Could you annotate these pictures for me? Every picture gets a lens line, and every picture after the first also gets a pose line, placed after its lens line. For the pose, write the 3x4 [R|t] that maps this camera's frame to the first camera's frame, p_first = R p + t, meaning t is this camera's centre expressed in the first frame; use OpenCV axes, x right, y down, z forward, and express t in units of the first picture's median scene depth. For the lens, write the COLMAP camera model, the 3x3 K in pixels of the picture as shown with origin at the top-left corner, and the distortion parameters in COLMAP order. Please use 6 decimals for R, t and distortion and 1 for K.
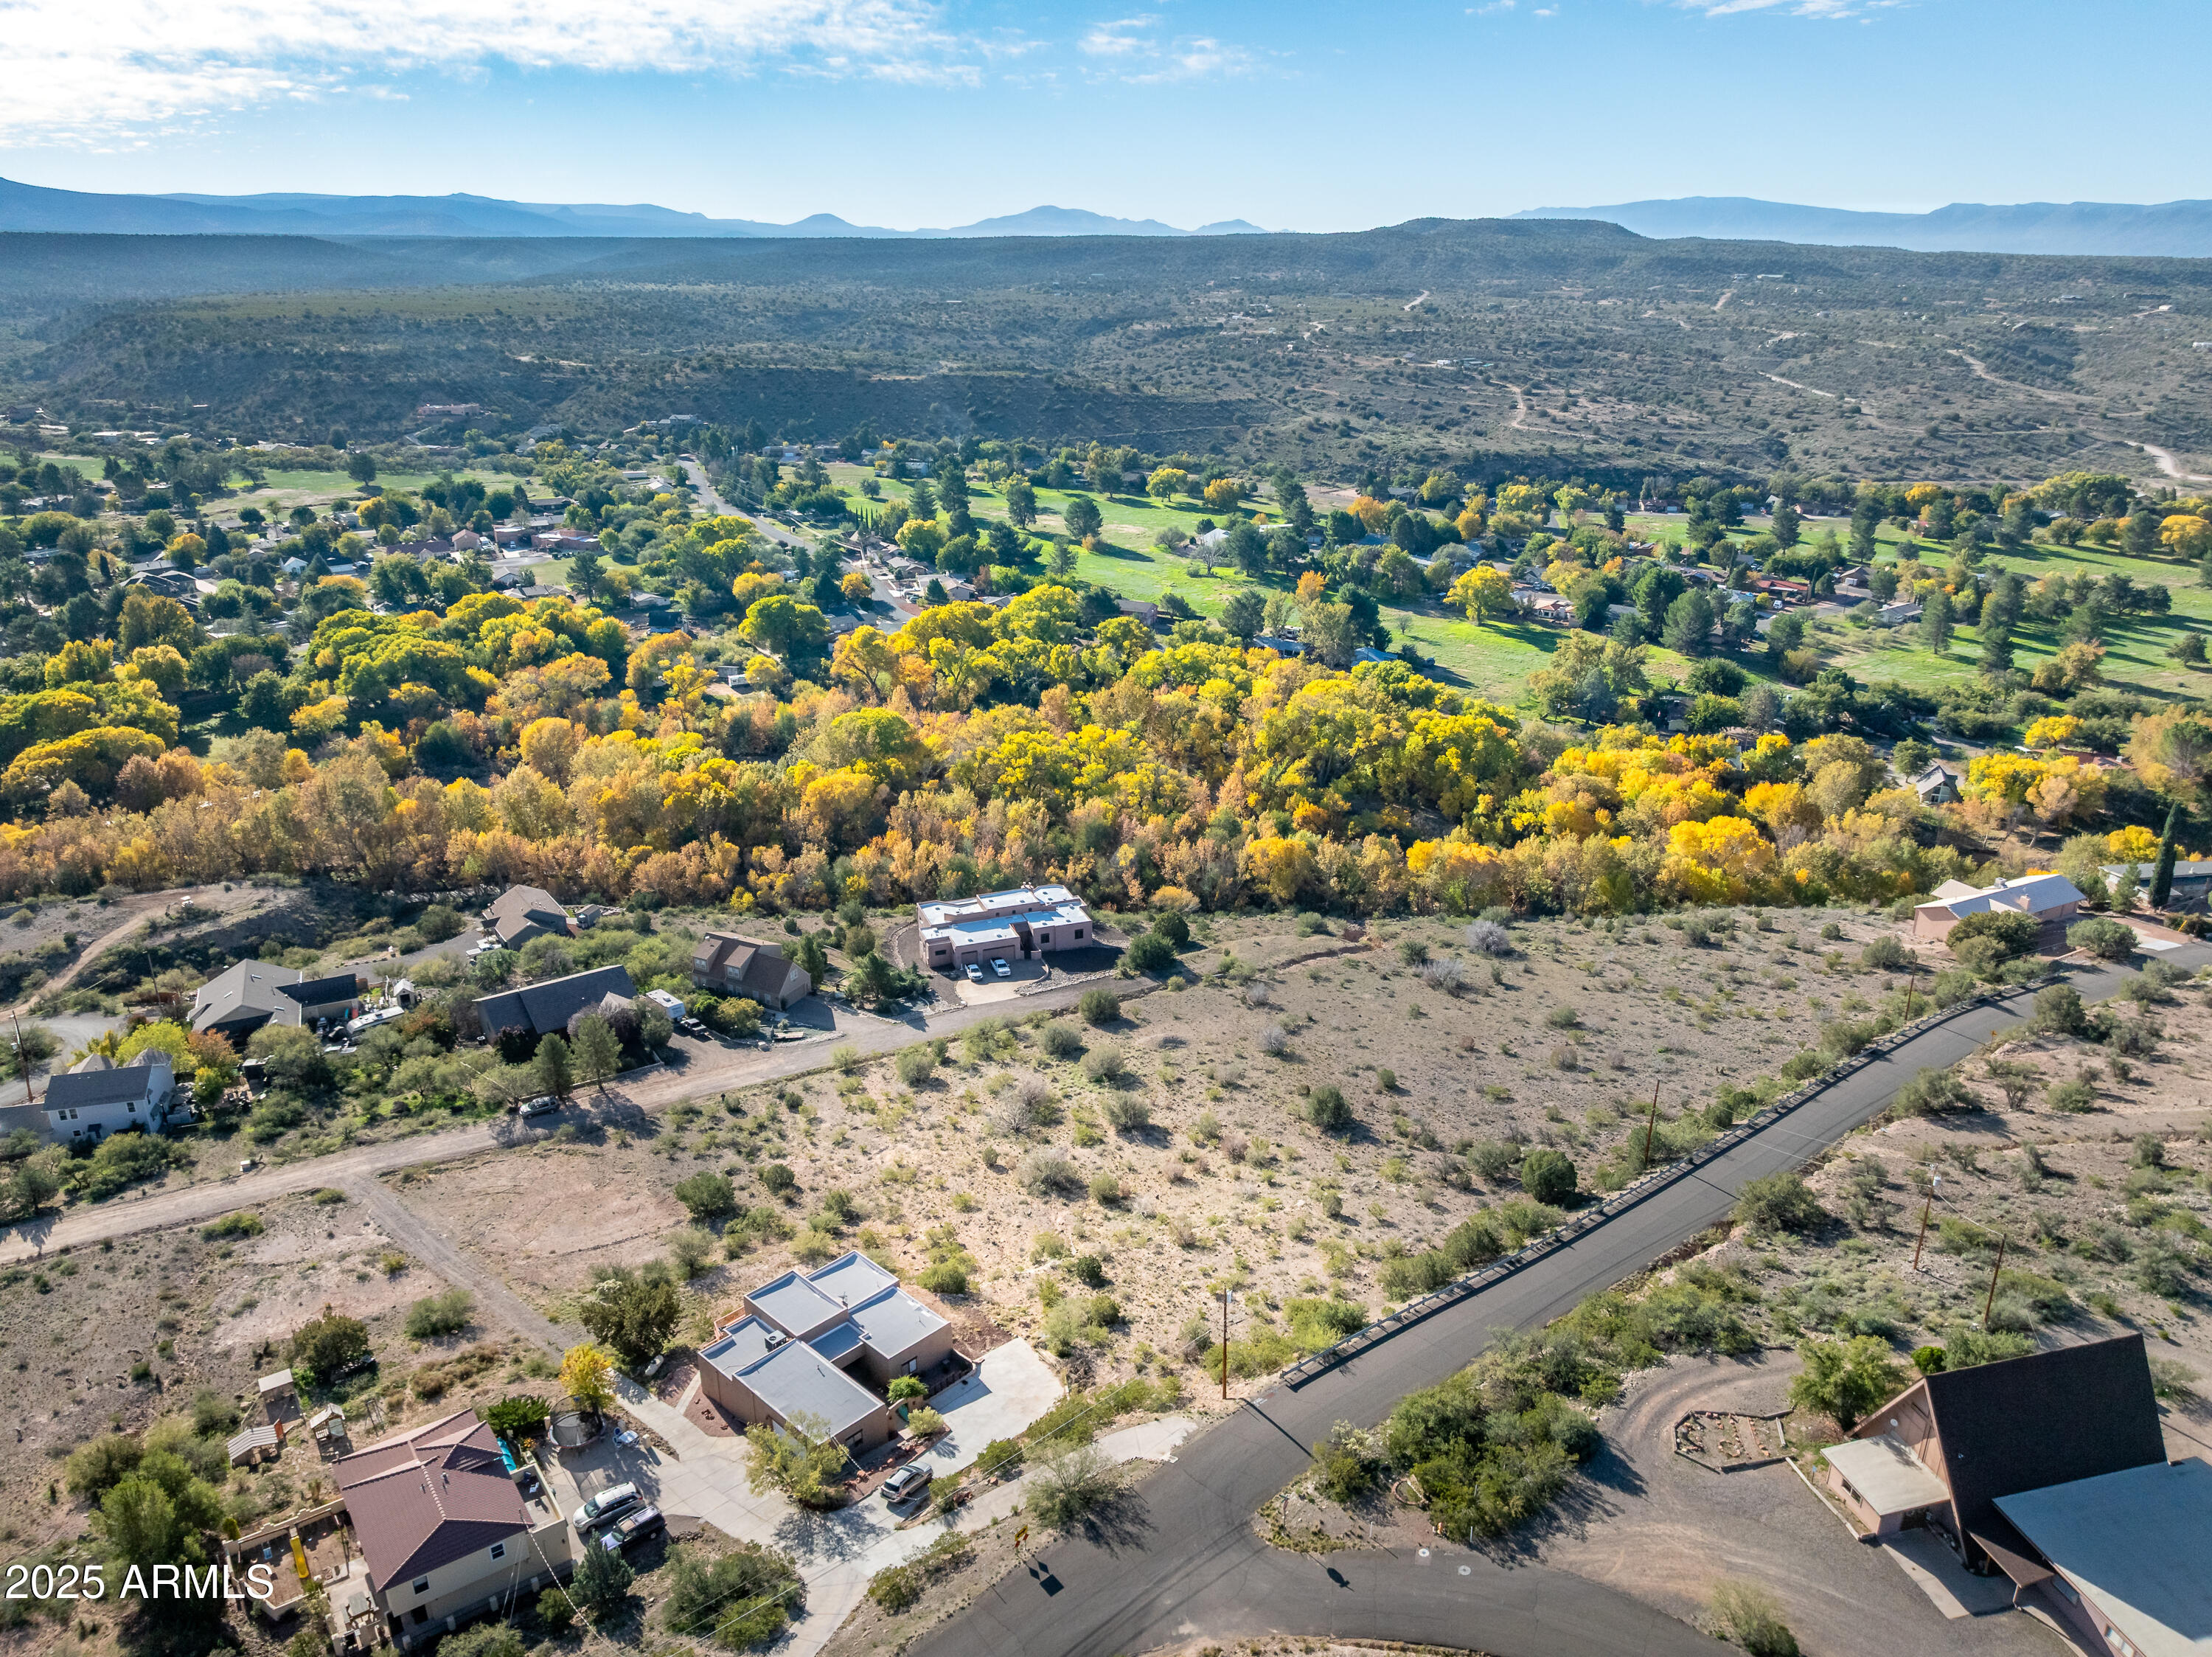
lens RADIAL K [[1555.9, 0, 1113.4], [0, 1555.9, 830.1], [0, 0, 1]] dist [-0.027374, -0.011635]
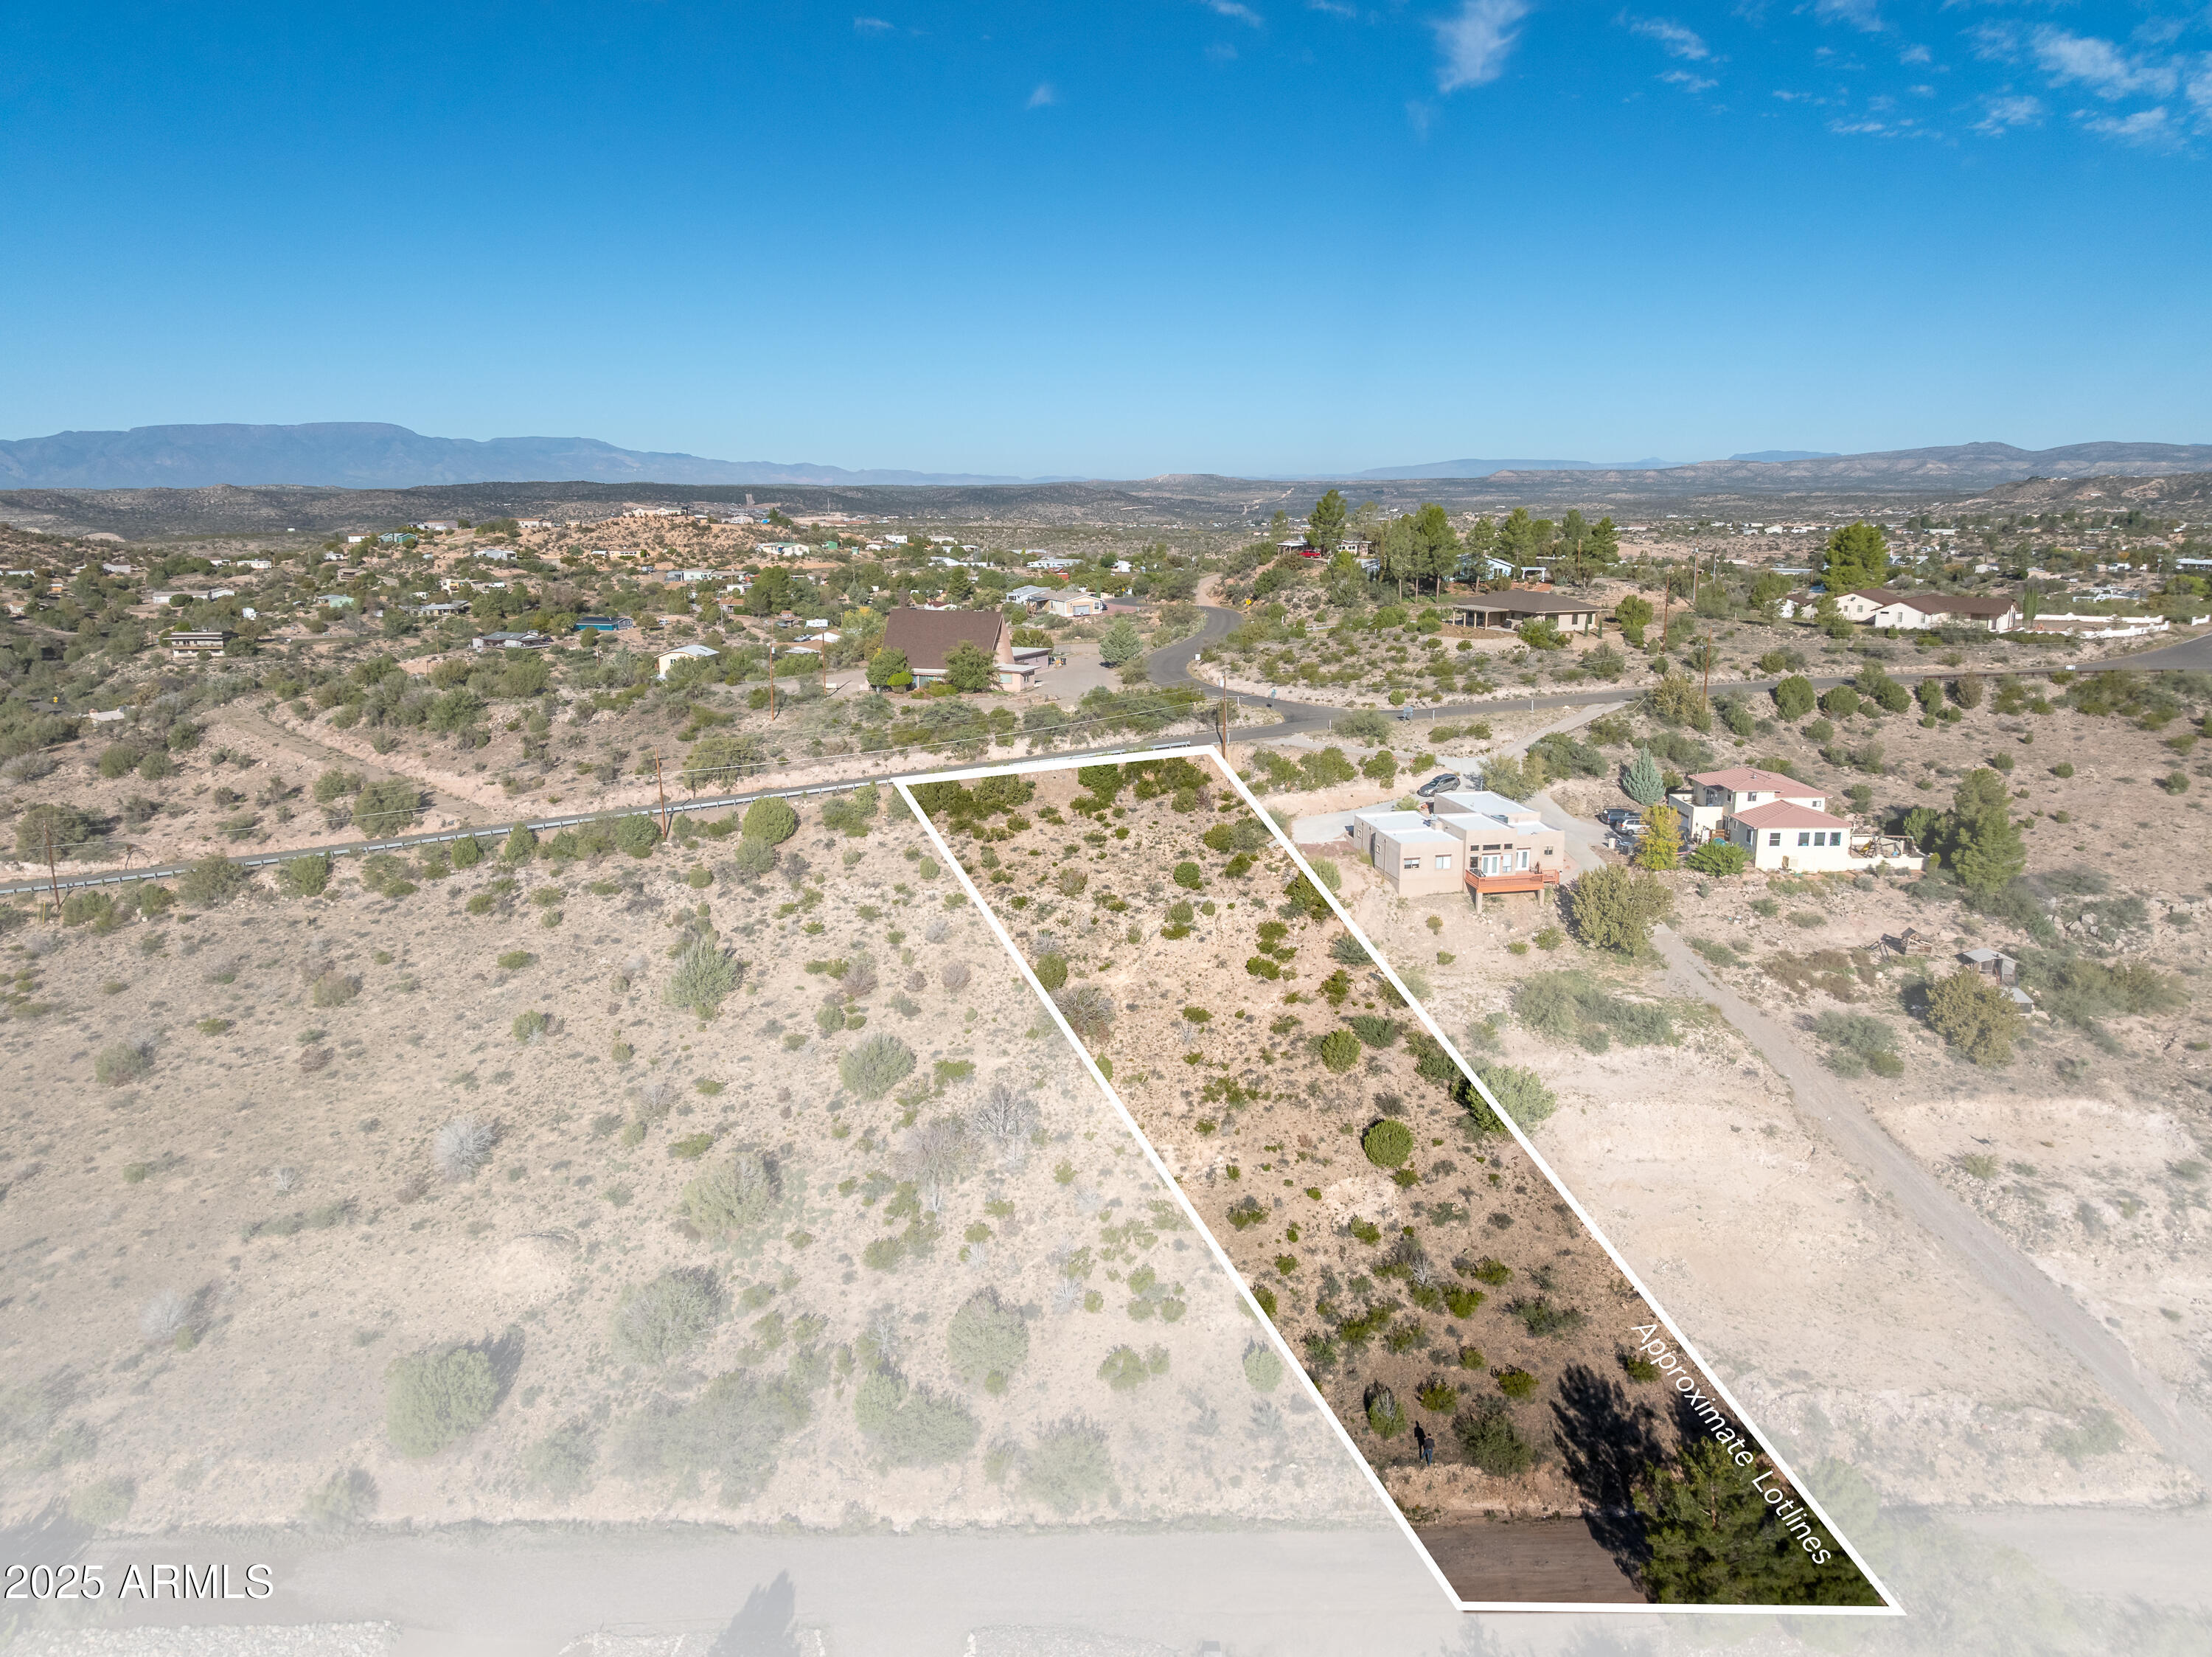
lens RADIAL K [[1555.9, 0, 1113.4], [0, 1555.9, 830.1], [0, 0, 1]] dist [-0.027374, -0.011635]
pose [[-0.824174, -0.117653, 0.553981, -0.298347], [0.202592, 0.852205, 0.482392, -0.141459], [-0.528861, 0.509807, -0.678530, 0.924841]]
